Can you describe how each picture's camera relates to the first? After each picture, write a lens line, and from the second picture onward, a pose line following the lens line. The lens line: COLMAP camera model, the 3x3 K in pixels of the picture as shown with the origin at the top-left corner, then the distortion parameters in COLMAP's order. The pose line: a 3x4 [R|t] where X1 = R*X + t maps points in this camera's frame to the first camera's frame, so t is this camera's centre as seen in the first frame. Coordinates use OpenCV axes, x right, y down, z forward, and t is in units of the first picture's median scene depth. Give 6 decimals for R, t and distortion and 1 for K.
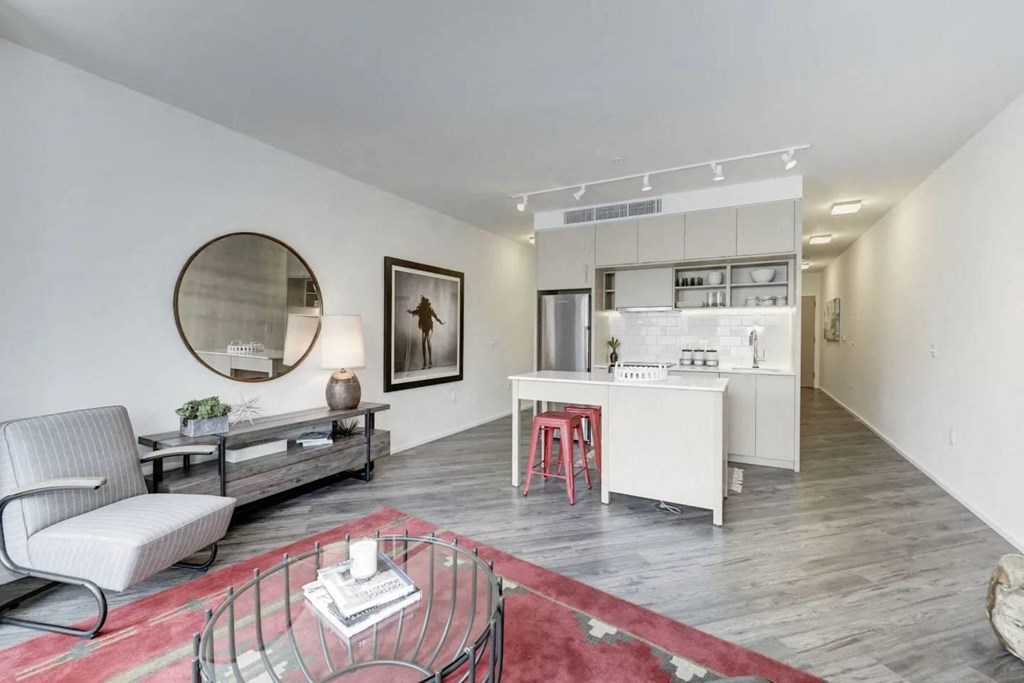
lens RADIAL K [[448.8, 0, 510.1], [0, 448.8, 337.8], [0, 0, 1]] dist [0.001970, -0.000209]
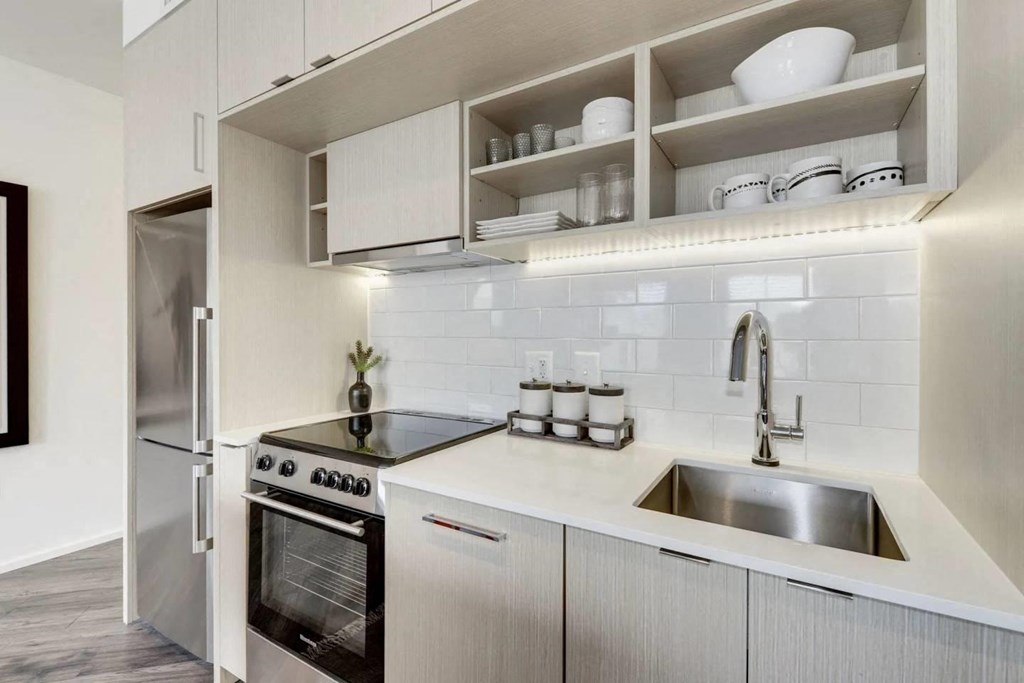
lens RADIAL K [[448.8, 0, 491.4], [0, 448.8, 336.0], [0, 0, 1]] dist [0.001970, -0.000209]
pose [[0.995118, -0.006184, -0.098502, 0.424092], [0.006187, 0.999981, -0.000271, -0.005830], [0.098501, -0.000340, 0.995137, 0.743416]]
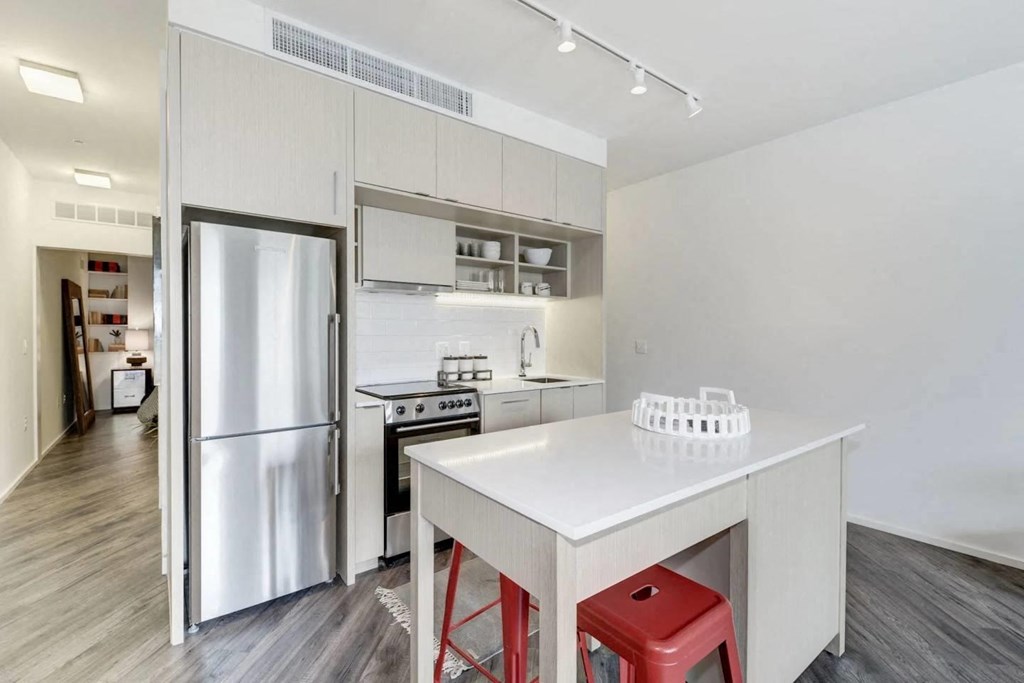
lens RADIAL K [[448.8, 0, 517.2], [0, 448.8, 337.2], [0, 0, 1]] dist [0.001970, -0.000209]
pose [[0.398306, -0.010239, 0.917196, -0.162234], [-0.004511, 0.999904, 0.013121, -0.010583], [-0.917242, -0.009364, 0.398221, 0.710347]]
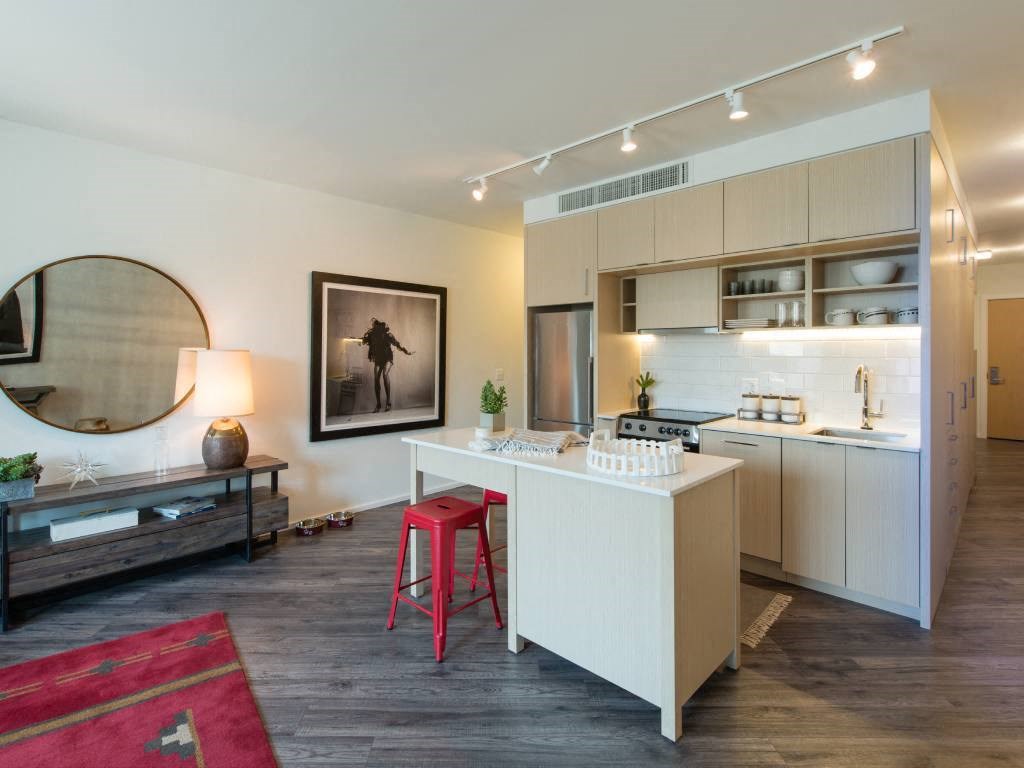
lens RADIAL K [[516.3, 0, 499.4], [0, 516.3, 345.7], [0, 0, 1]] dist [0.002223, -0.000875]
pose [[0.954597, -0.006307, -0.297835, 0.292495], [0.001646, 0.999872, -0.015897, -0.033353], [0.297897, 0.014684, 0.954485, 0.211793]]
